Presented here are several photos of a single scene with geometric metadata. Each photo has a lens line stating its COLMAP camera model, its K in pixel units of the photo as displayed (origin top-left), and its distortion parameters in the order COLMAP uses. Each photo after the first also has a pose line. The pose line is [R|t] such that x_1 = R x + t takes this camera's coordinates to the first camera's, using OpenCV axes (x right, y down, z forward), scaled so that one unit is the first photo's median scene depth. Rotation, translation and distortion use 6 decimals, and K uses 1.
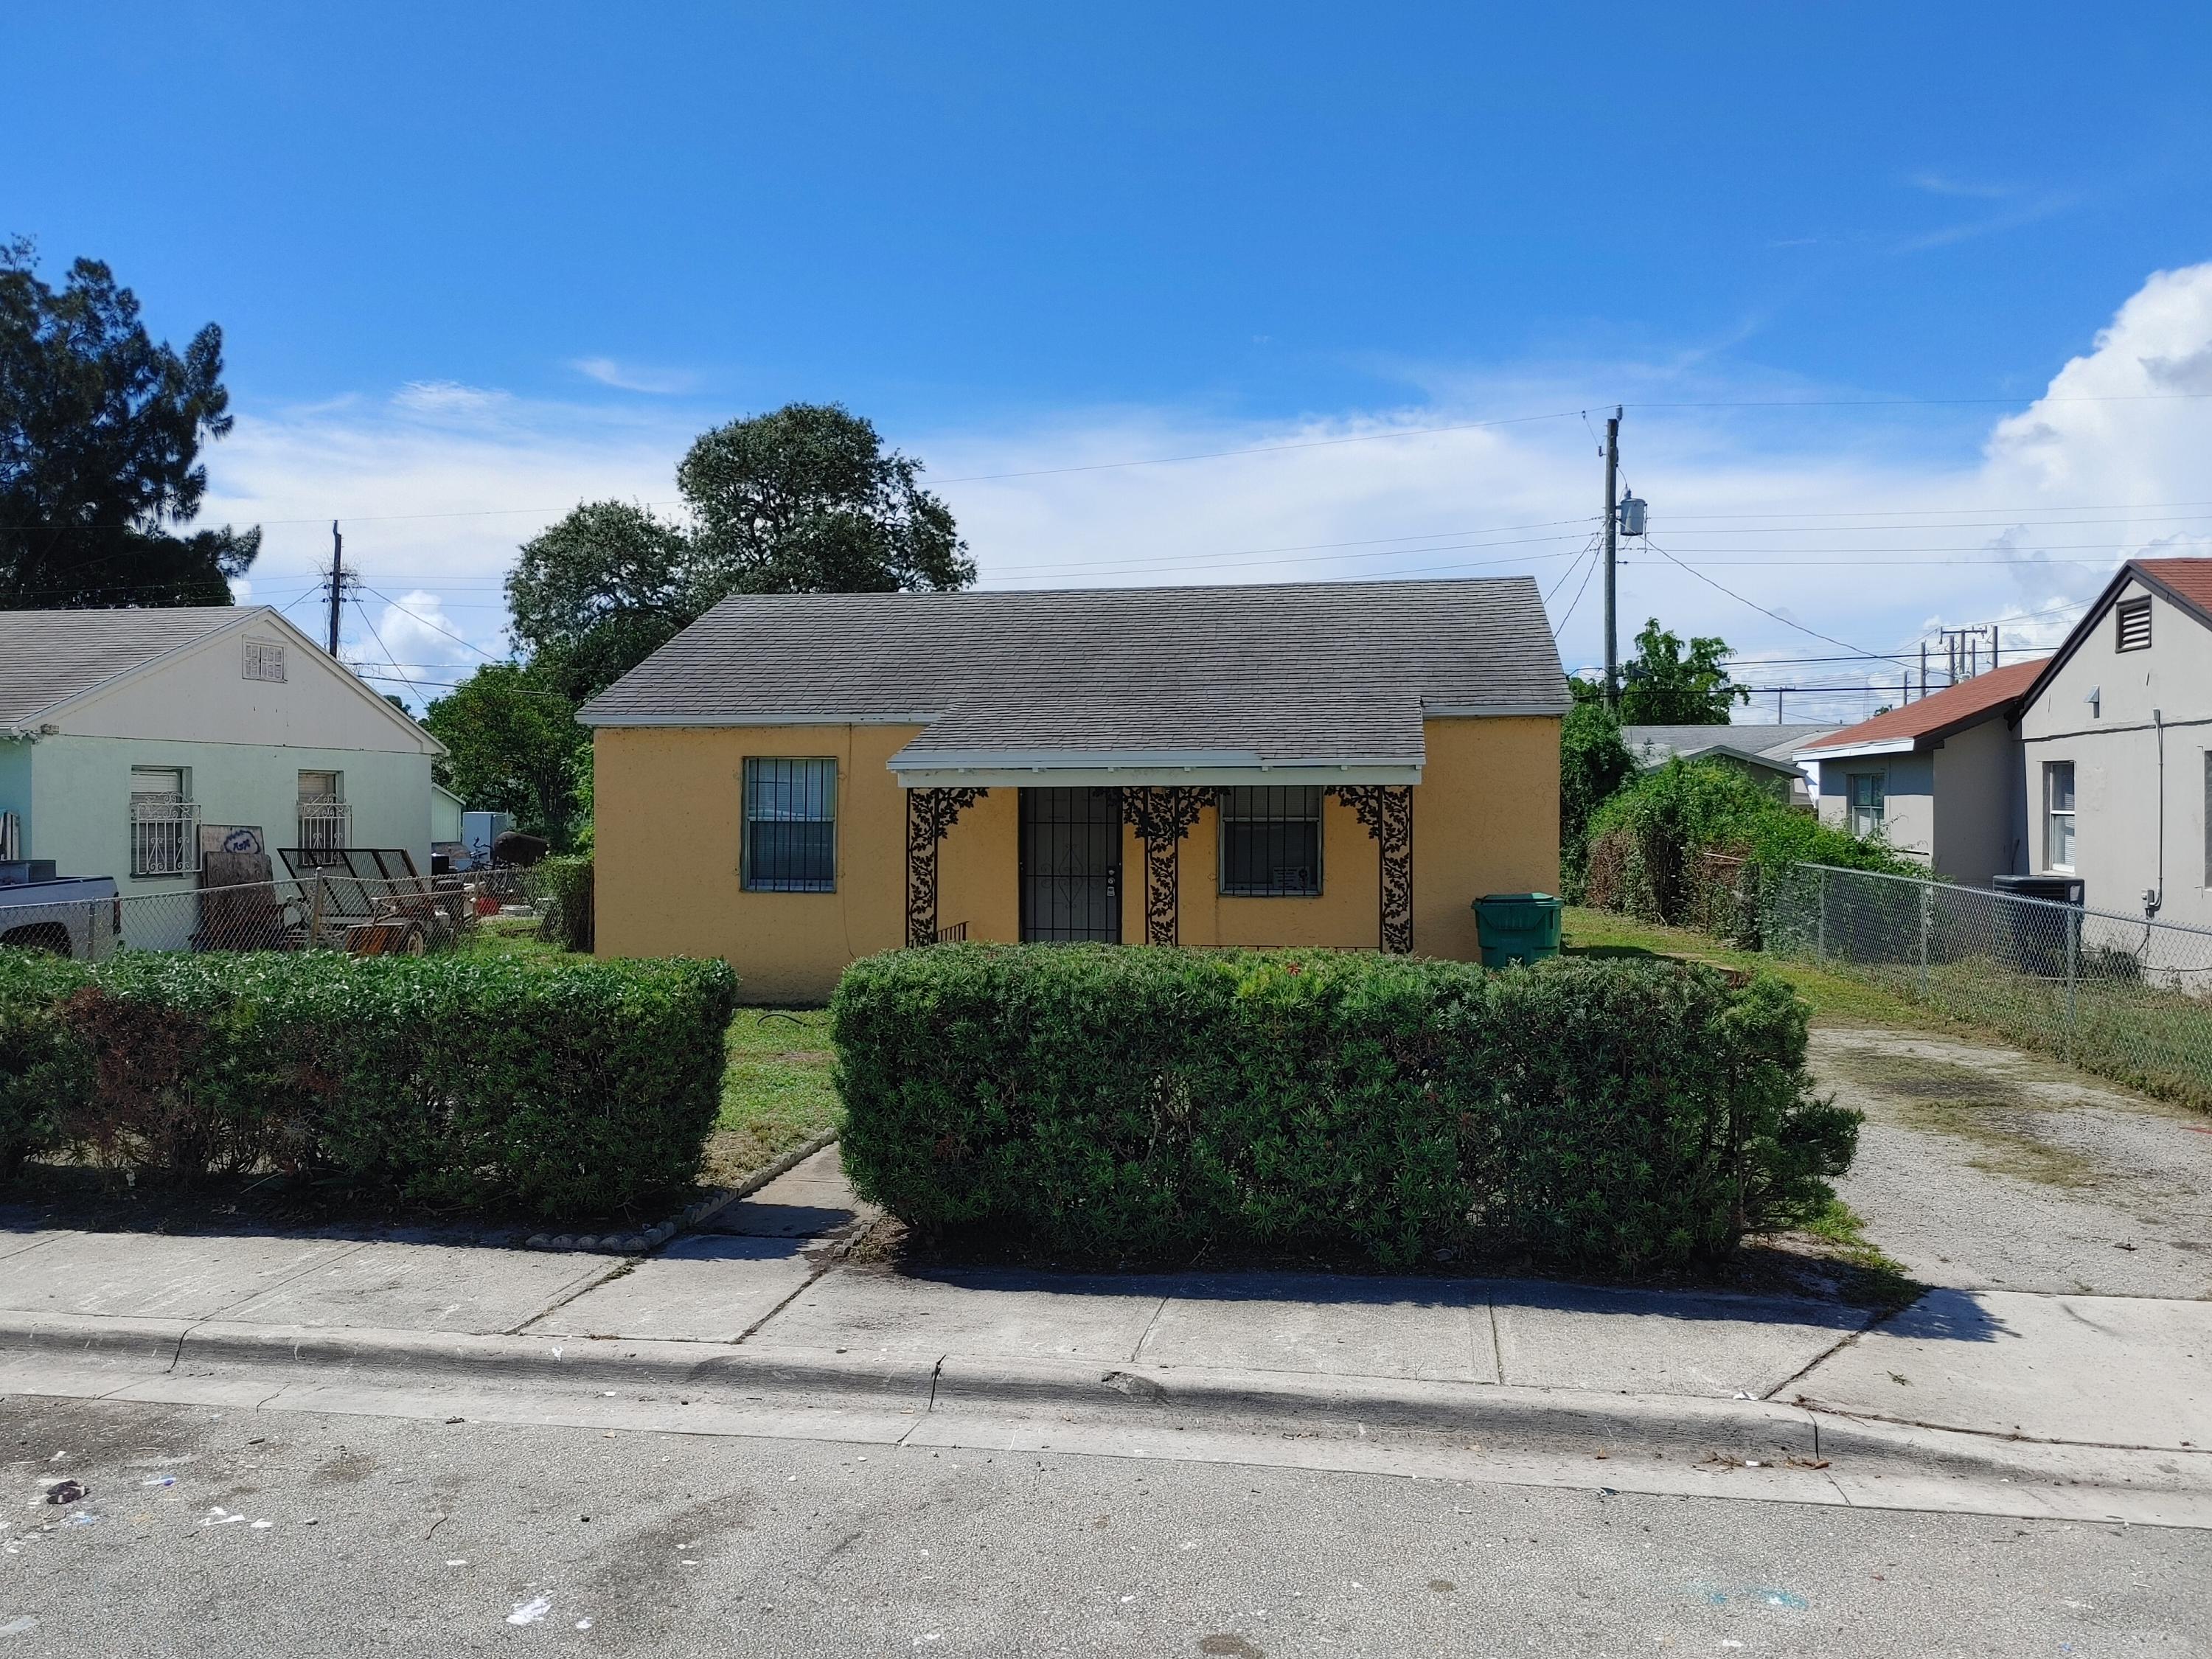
lens RADIAL K [[1687.3, 0, 1094.5], [0, 1687.3, 796.5], [0, 0, 1]] dist [0.023291, -0.026770]
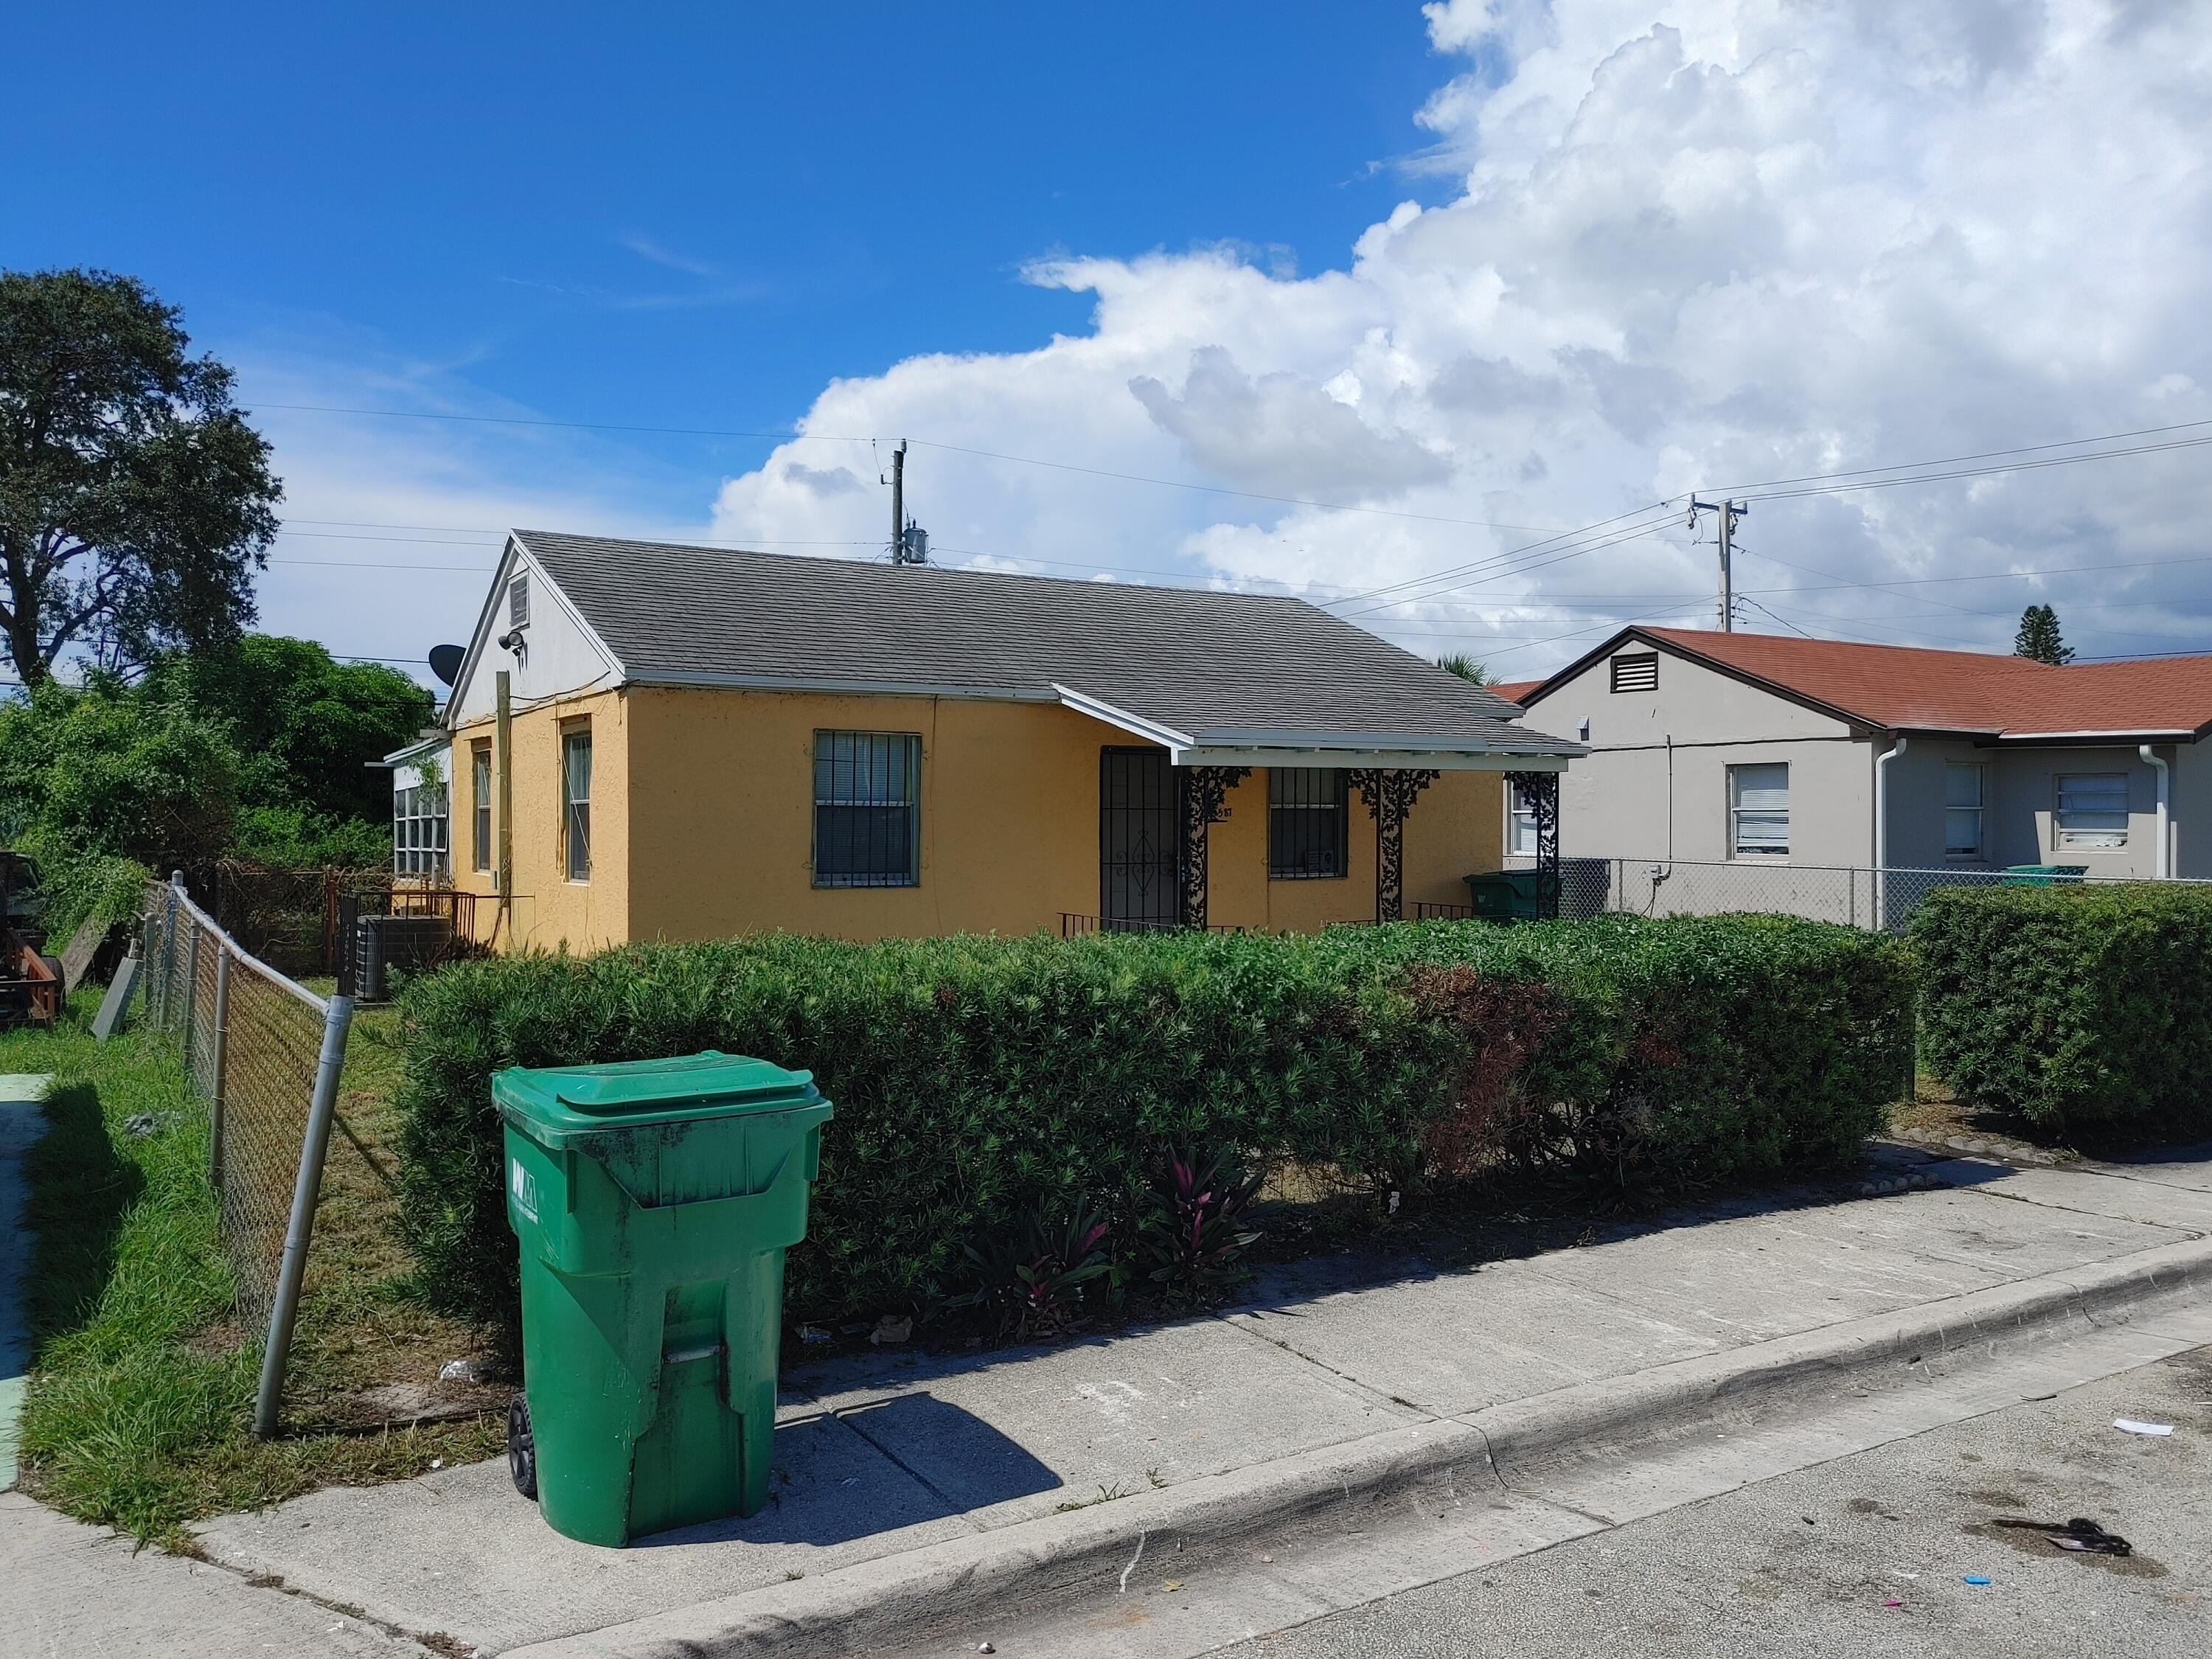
lens RADIAL K [[1687.3, 0, 1103.7], [0, 1687.3, 827.3], [0, 0, 1]] dist [0.023291, -0.026770]
pose [[0.749173, -0.000184, 0.662374, -0.657481], [-0.003329, 0.999986, 0.004043, 0.021461], [-0.662366, -0.005234, 0.749162, 0.275186]]
